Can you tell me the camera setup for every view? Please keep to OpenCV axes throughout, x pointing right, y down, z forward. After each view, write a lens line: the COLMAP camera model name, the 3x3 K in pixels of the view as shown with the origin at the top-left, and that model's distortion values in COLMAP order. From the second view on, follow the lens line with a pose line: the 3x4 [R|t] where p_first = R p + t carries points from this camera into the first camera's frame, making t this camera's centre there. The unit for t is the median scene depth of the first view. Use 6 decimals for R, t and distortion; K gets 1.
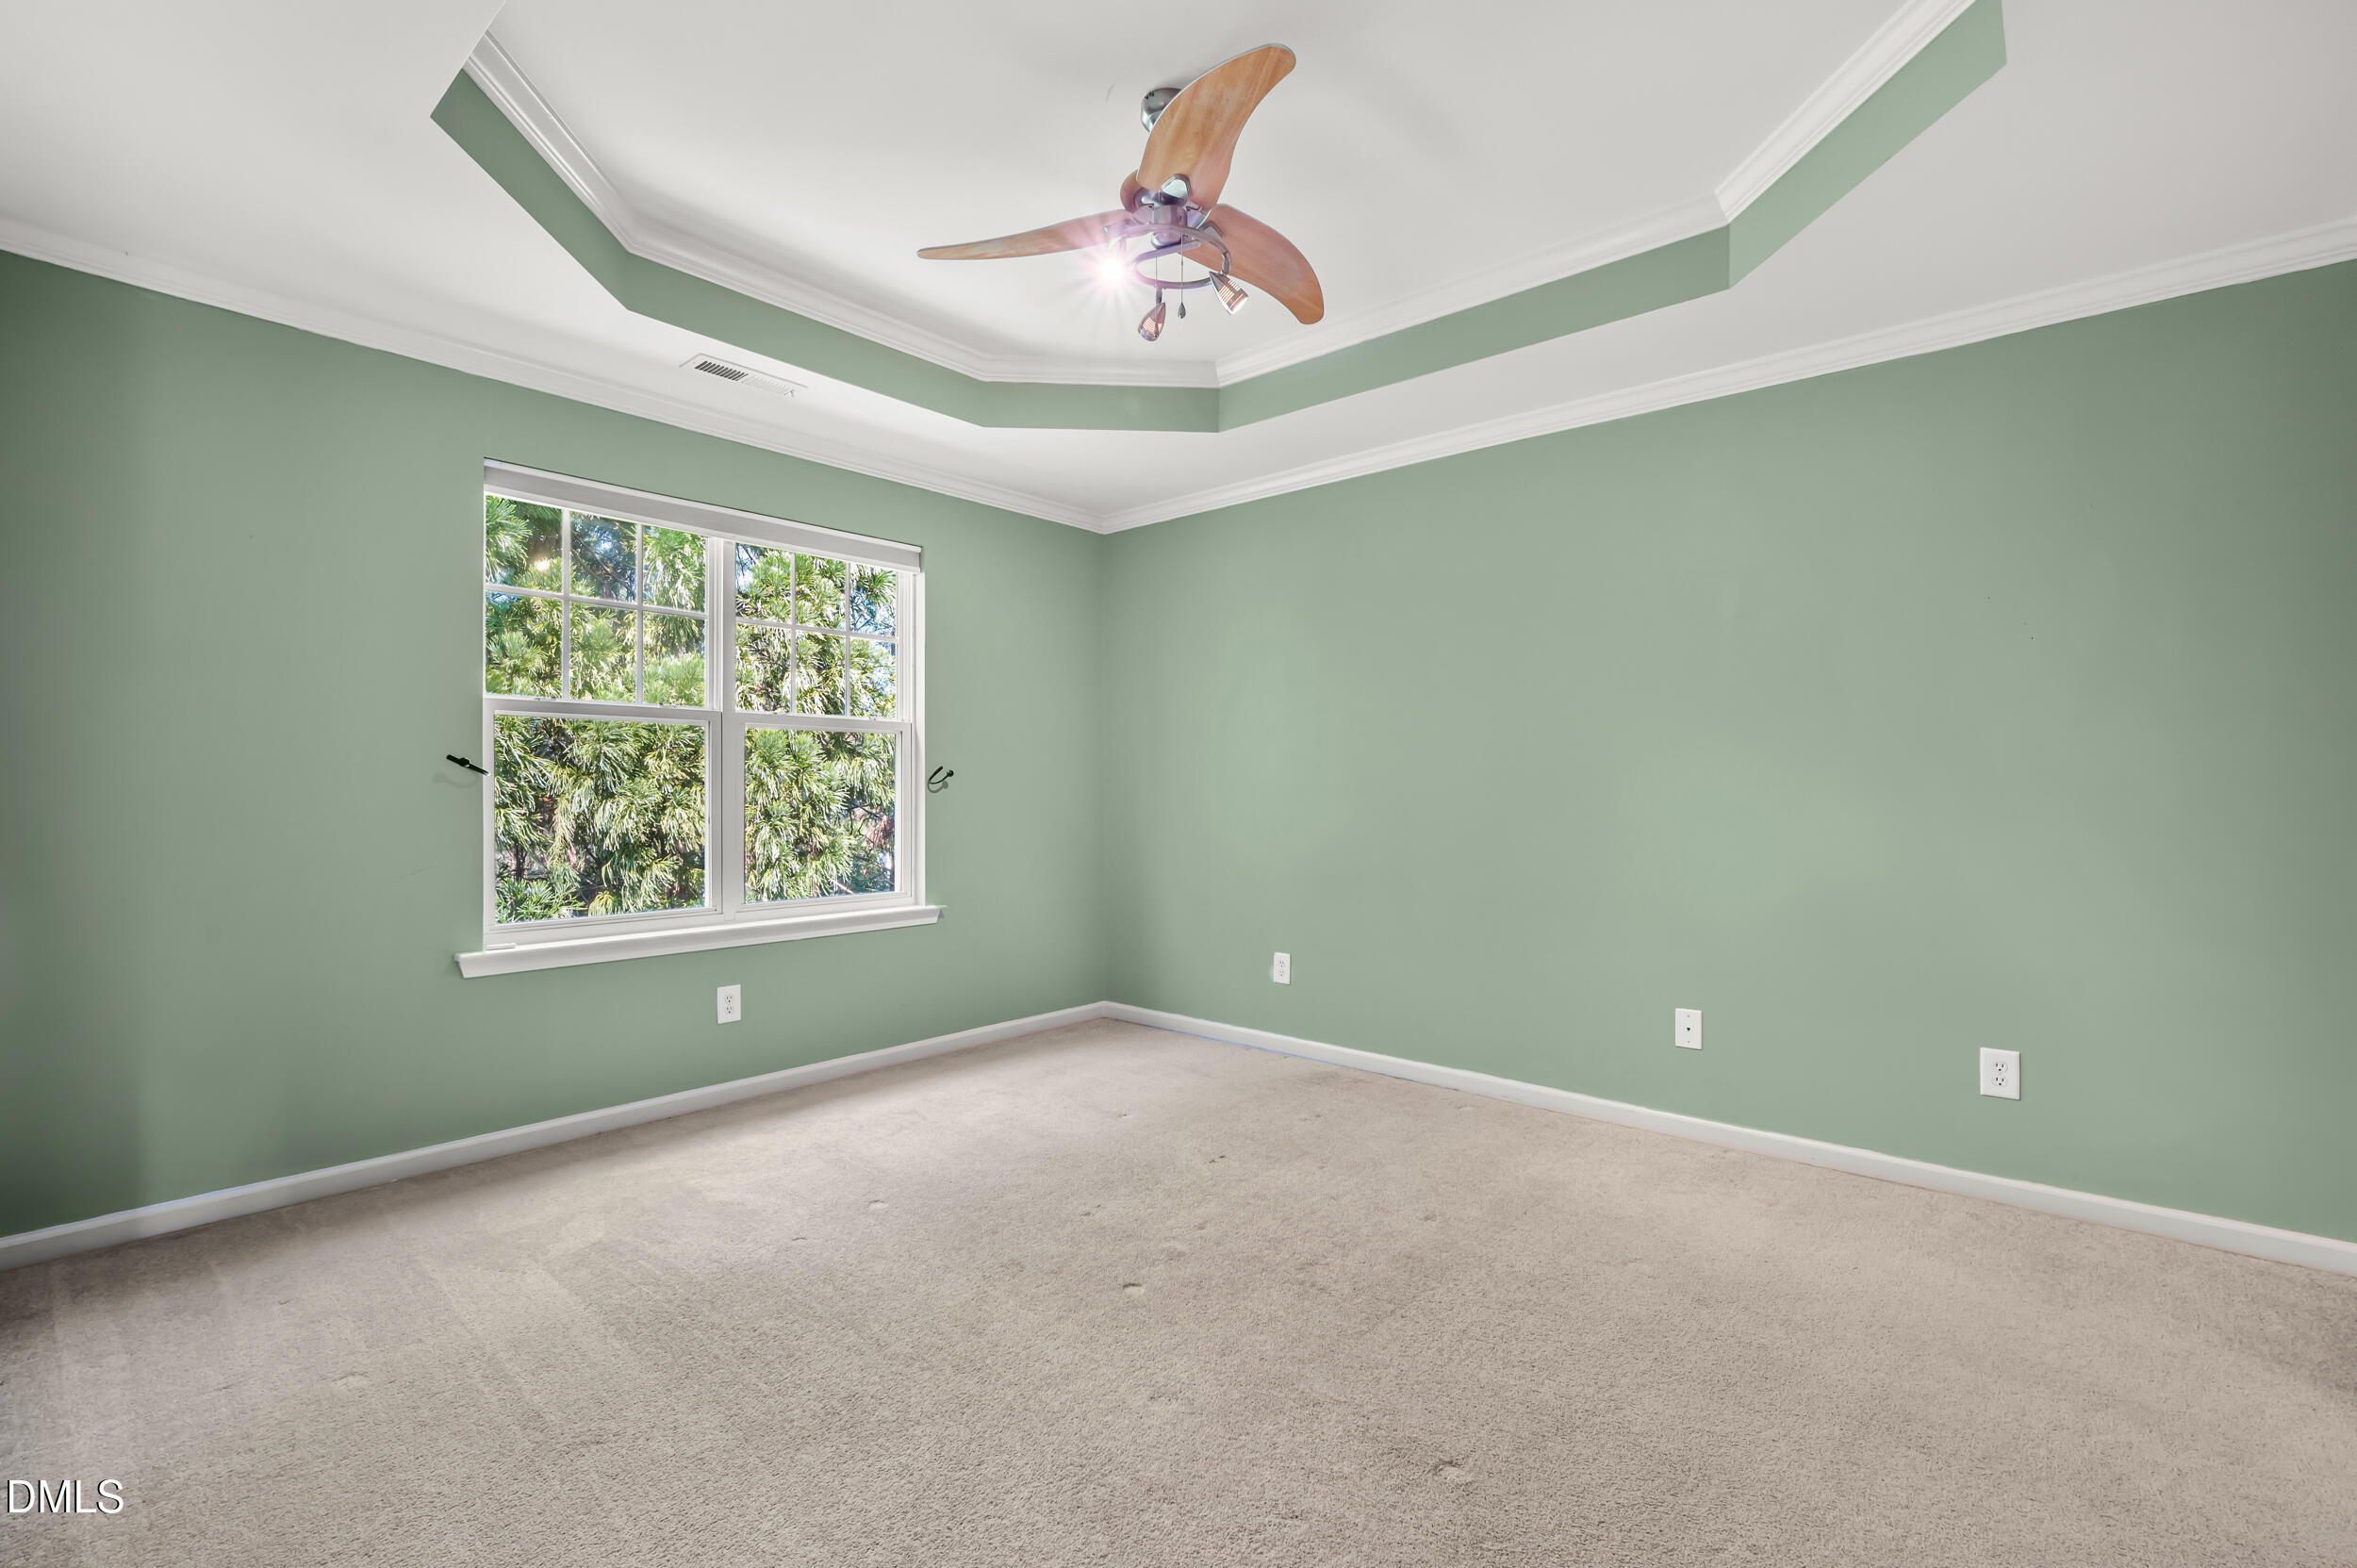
lens RADIAL K [[1056.3, 0, 1191.1], [0, 1056.3, 791.1], [0, 0, 1]] dist [0.000162, -0.000272]
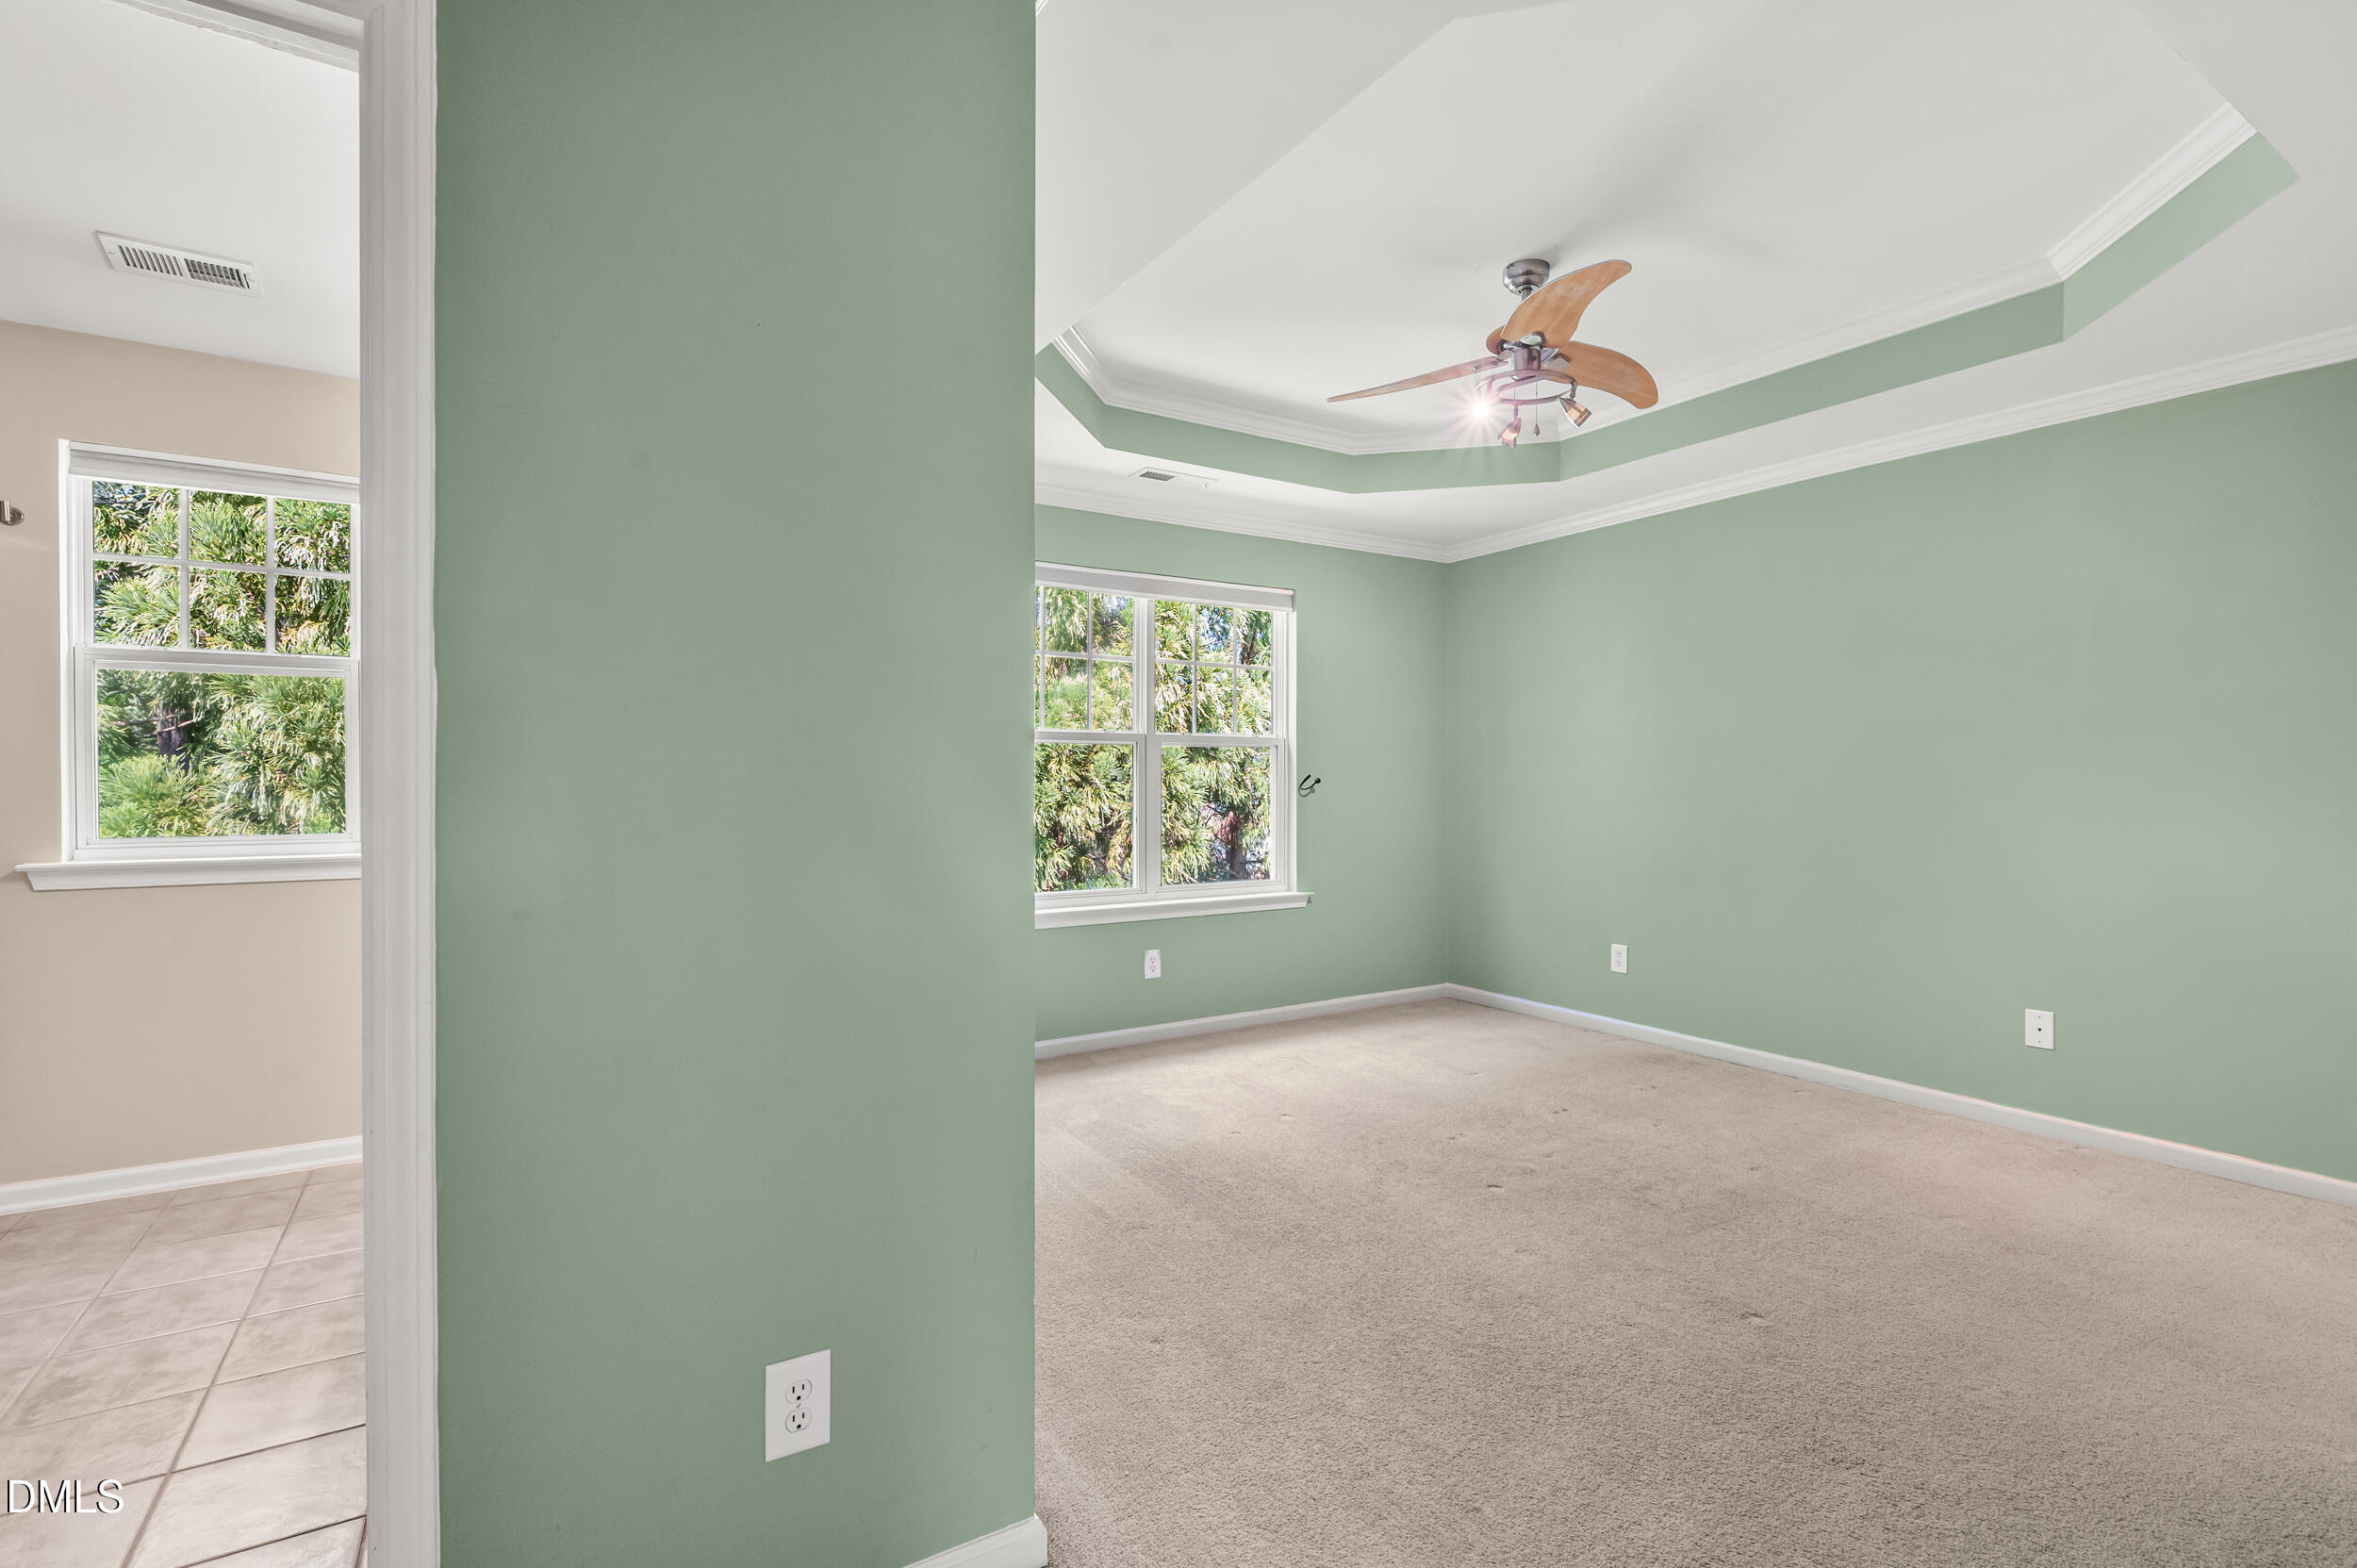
lens RADIAL K [[1056.3, 0, 1191.1], [0, 1056.3, 791.1], [0, 0, 1]] dist [0.000162, -0.000272]
pose [[0.955583, 0.000604, -0.294723, -0.024072], [0.001029, 0.999985, 0.005388, -0.018446], [0.294722, -0.005452, 0.955568, -0.272775]]
